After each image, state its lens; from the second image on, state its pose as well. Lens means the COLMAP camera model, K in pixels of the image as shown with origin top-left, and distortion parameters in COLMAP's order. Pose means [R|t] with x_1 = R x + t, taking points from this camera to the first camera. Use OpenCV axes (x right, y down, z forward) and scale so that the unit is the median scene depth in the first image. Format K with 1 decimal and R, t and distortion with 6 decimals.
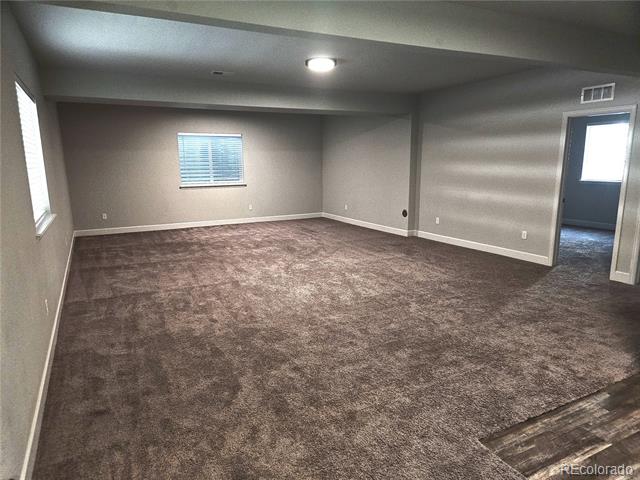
lens RADIAL K [[429.0, 0, 318.7], [0, 429.0, 241.3], [0, 0, 1]] dist [0.054986, -0.019881]
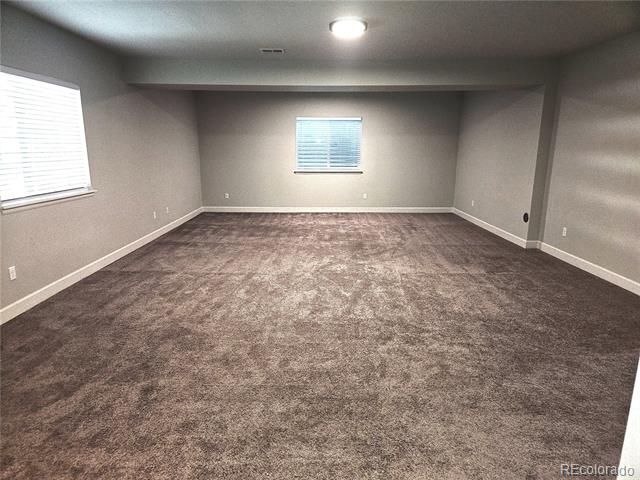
lens RADIAL K [[429.0, 0, 319.7], [0, 429.0, 240.8], [0, 0, 1]] dist [0.054986, -0.019881]
pose [[0.885308, 0.115728, -0.450374, 0.344358], [-0.101762, 0.993276, 0.055196, -0.044457], [0.453734, -0.003035, 0.891132, 0.222968]]
